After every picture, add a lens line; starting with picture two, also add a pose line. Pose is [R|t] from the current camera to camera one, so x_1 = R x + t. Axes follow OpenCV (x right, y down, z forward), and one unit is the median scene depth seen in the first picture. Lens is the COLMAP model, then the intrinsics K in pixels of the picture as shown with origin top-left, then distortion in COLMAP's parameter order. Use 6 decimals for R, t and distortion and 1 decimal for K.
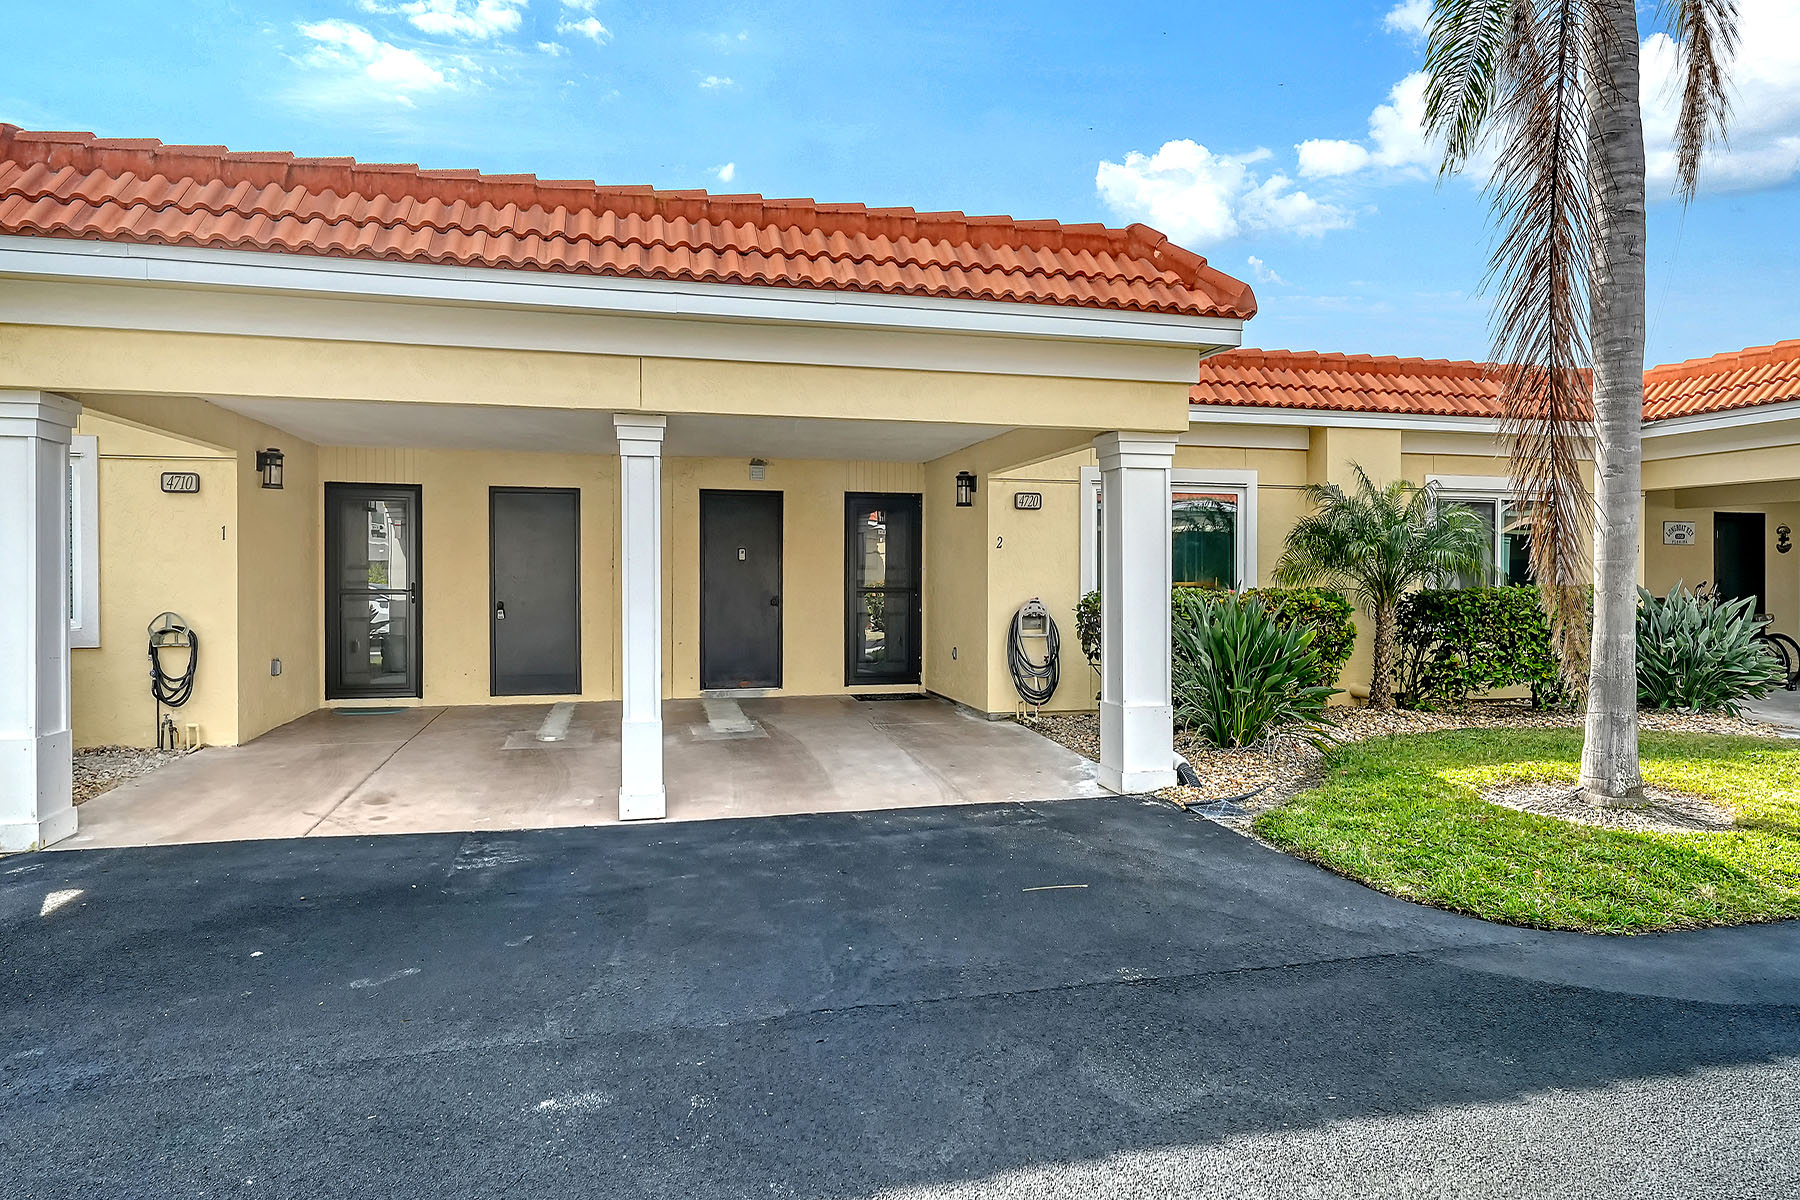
lens RADIAL K [[1140.7, 0, 904.3], [0, 1140.7, 597.9], [0, 0, 1]] dist [-0.002081, 0.002512]
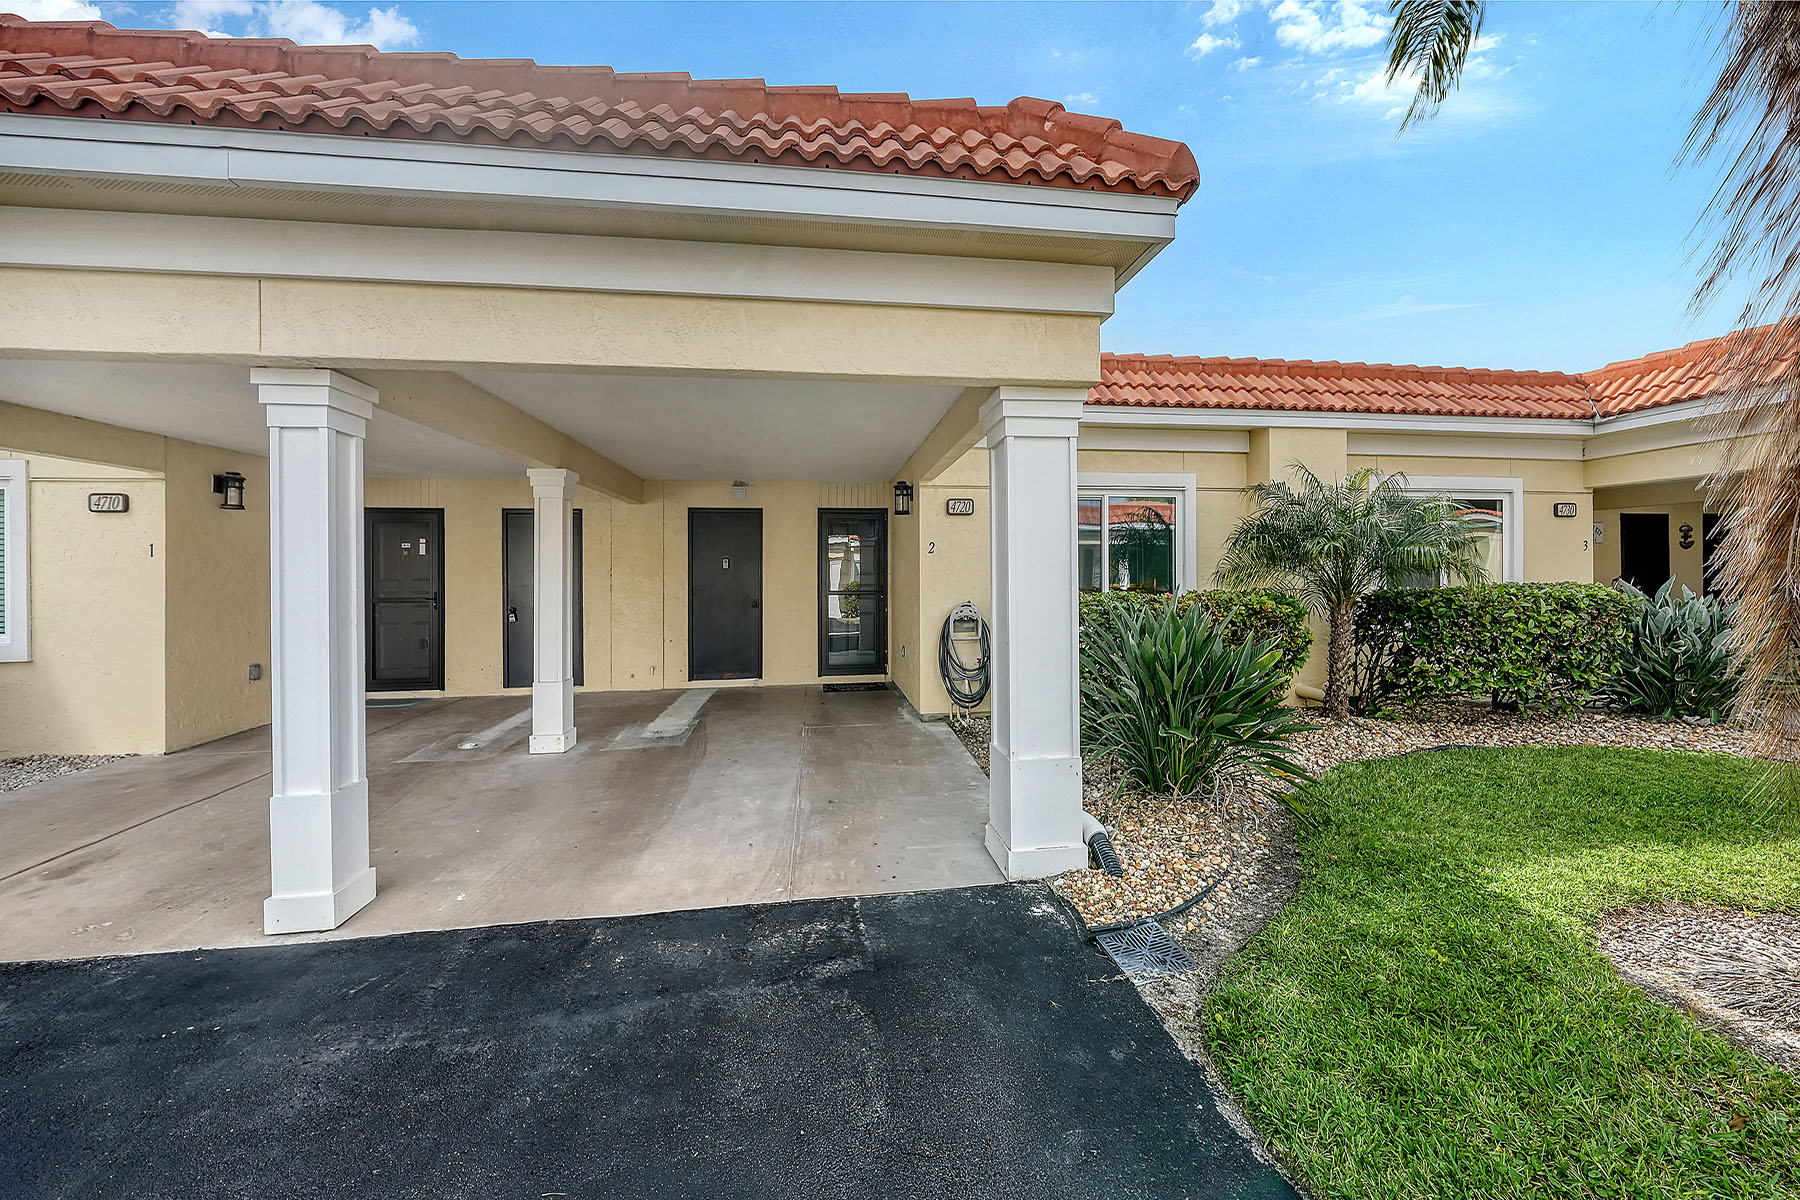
lens RADIAL K [[648.8, 0, 887.1], [0, 648.8, 592.7], [0, 0, 1]] dist [-0.004080, -0.000707]
pose [[0.990176, -0.008936, -0.139538, 0.124905], [0.009795, 0.999937, 0.005468, -0.011959], [0.139481, -0.006781, 0.990202, 0.417086]]
